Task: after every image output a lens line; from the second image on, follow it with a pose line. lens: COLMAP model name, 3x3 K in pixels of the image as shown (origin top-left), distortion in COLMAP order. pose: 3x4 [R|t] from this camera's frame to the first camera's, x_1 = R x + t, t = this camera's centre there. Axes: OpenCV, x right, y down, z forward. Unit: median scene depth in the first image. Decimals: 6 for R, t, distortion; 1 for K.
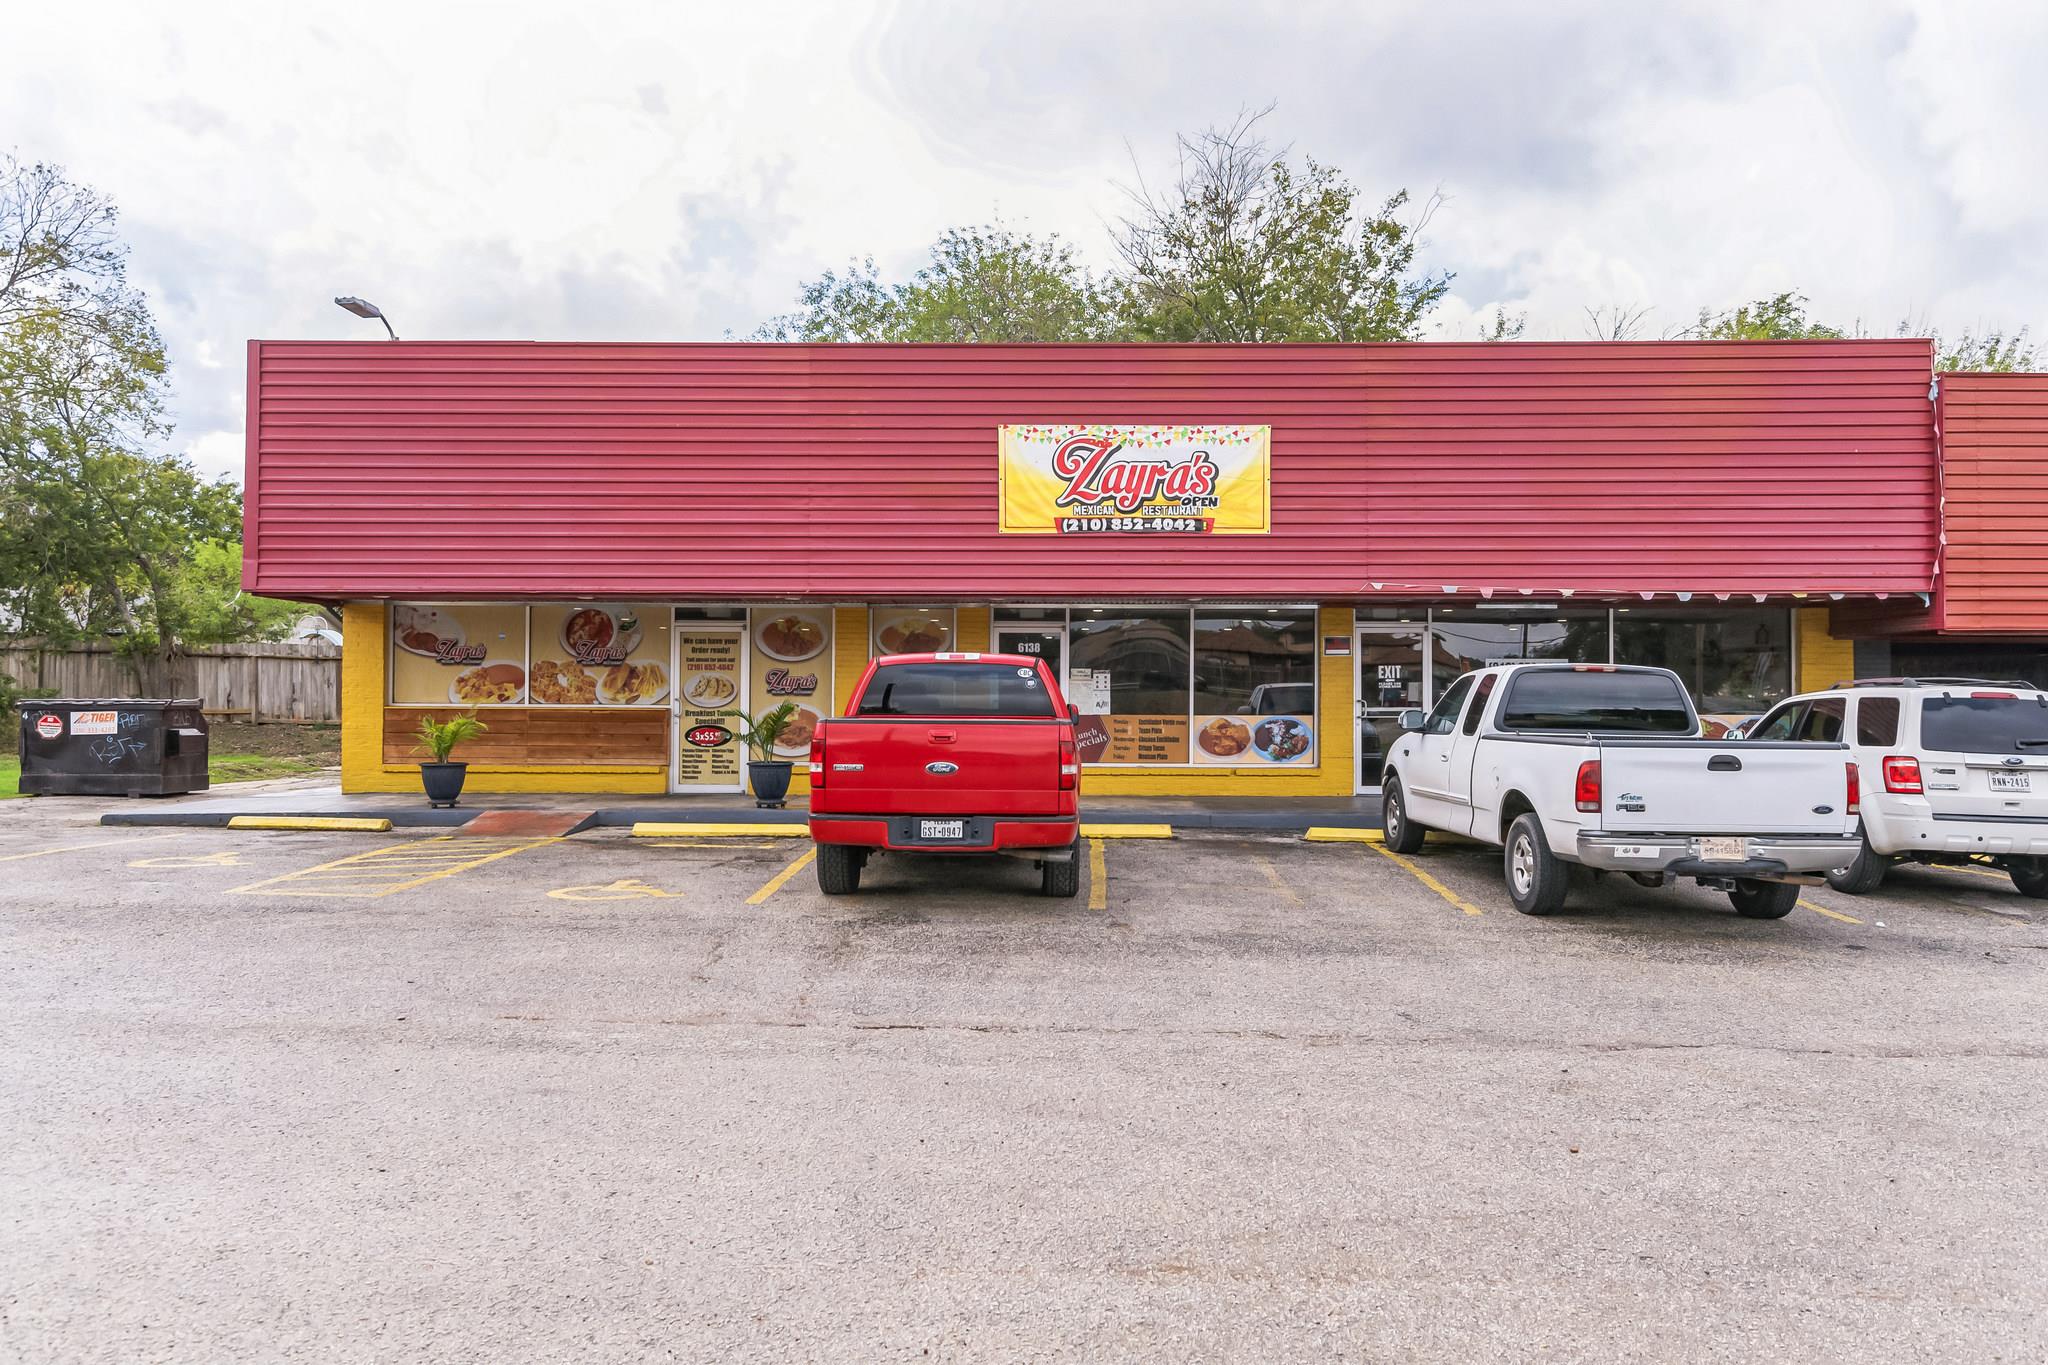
lens RADIAL K [[1548.8, 0, 1024.0], [0, 1548.8, 682.5], [0, 0, 1]] dist [-0.038916, -0.000679]
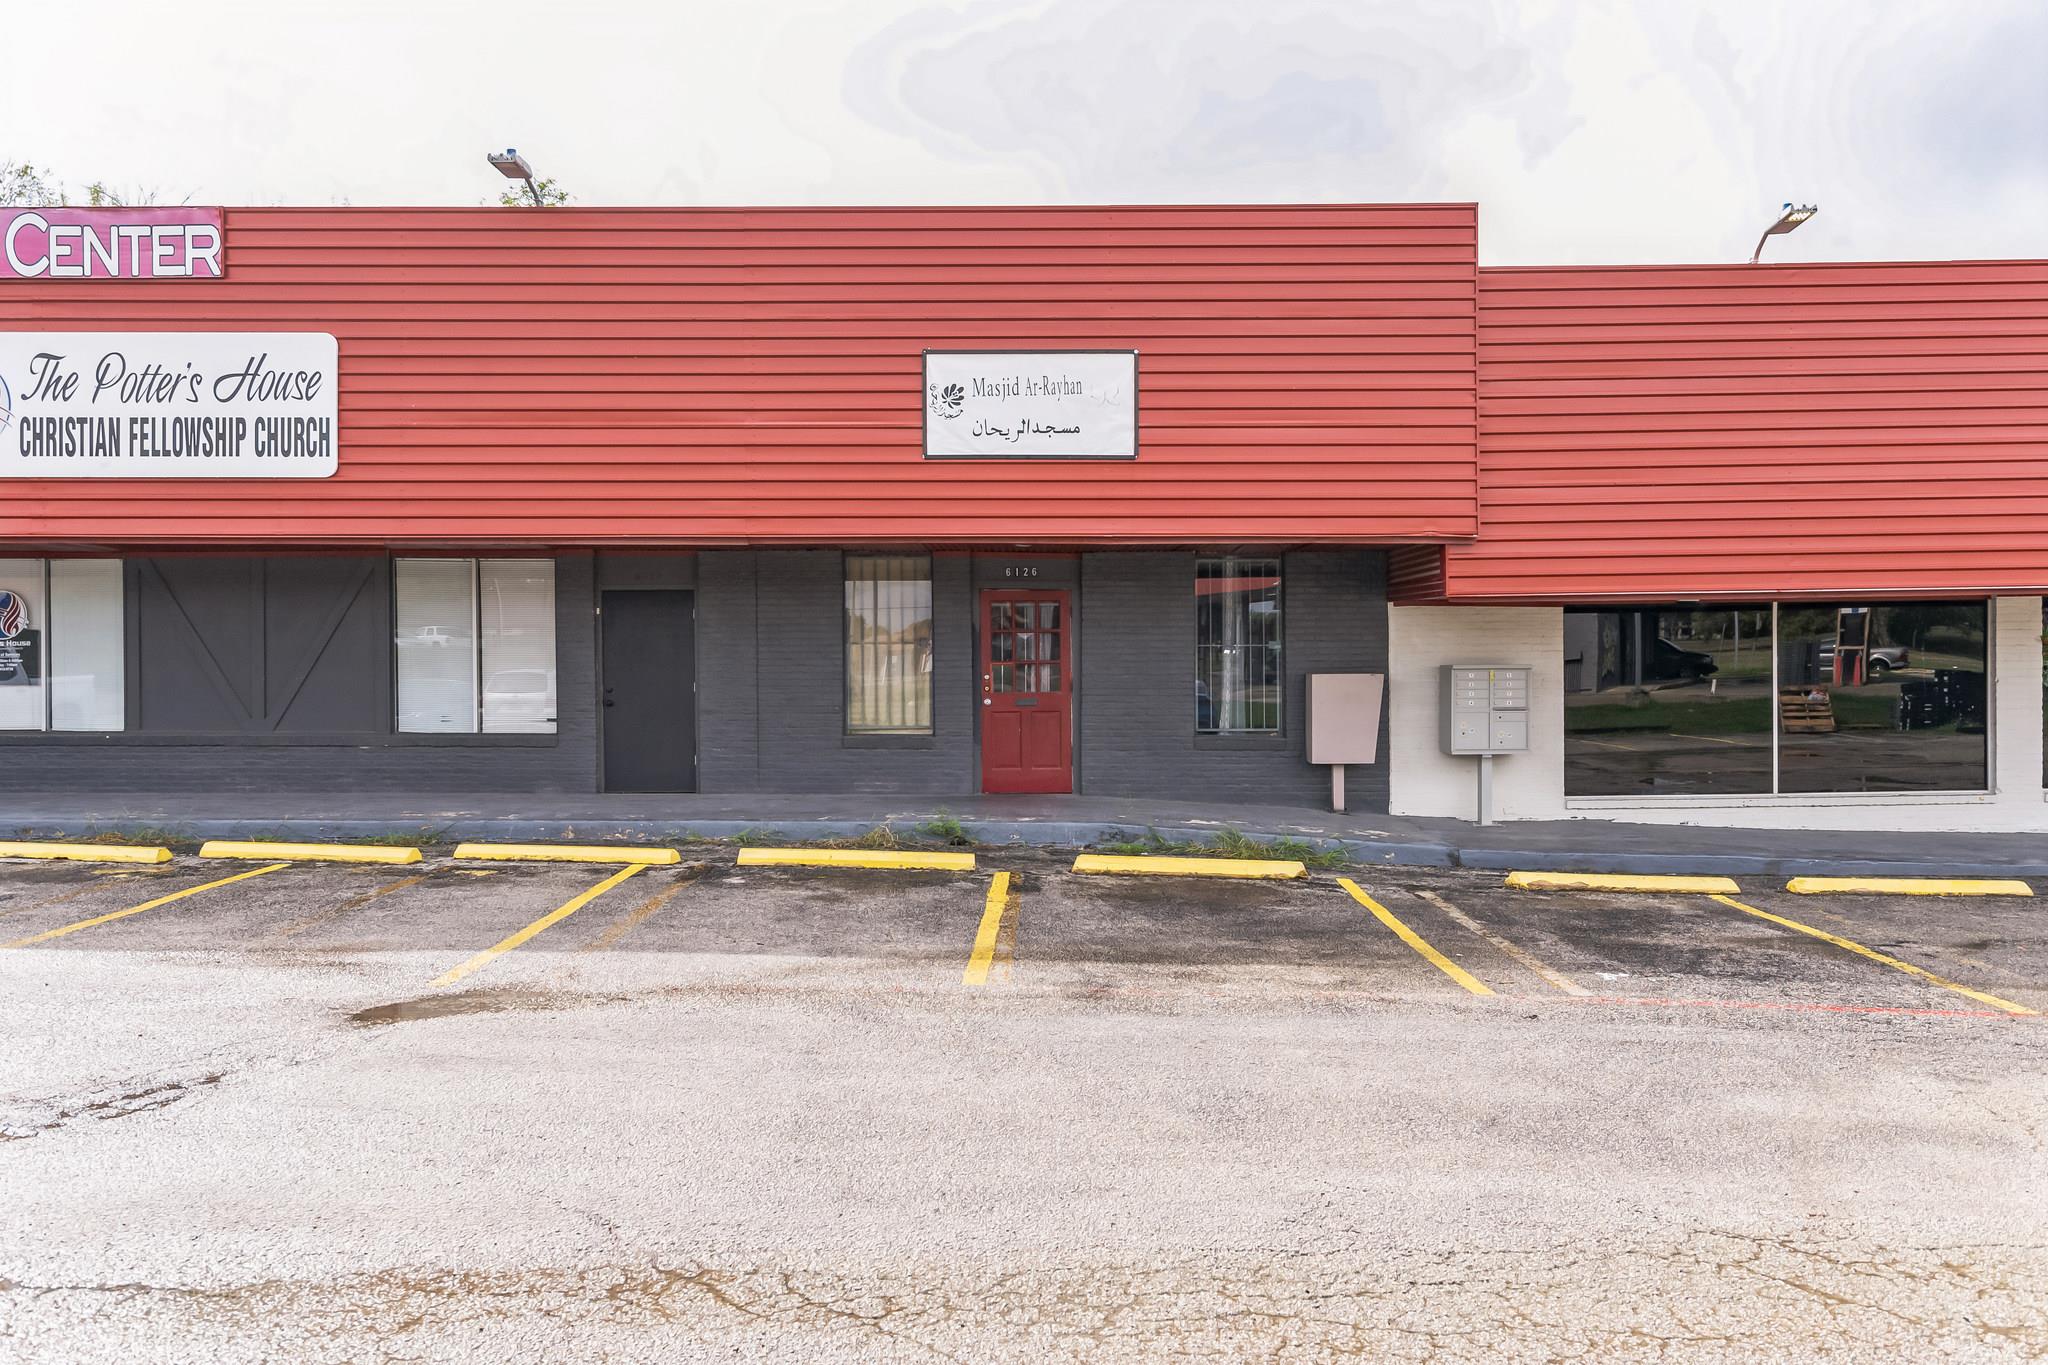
lens RADIAL K [[1628.8, 0, 1024.0], [0, 1628.8, 682.5], [0, 0, 1]] dist [0.008178, -0.004320]
pose [[0.999877, -0.014277, 0.006506, 1.652915], [0.014042, 0.999294, 0.034861, 0.022452], [-0.006999, -0.034765, 0.999371, 0.133053]]
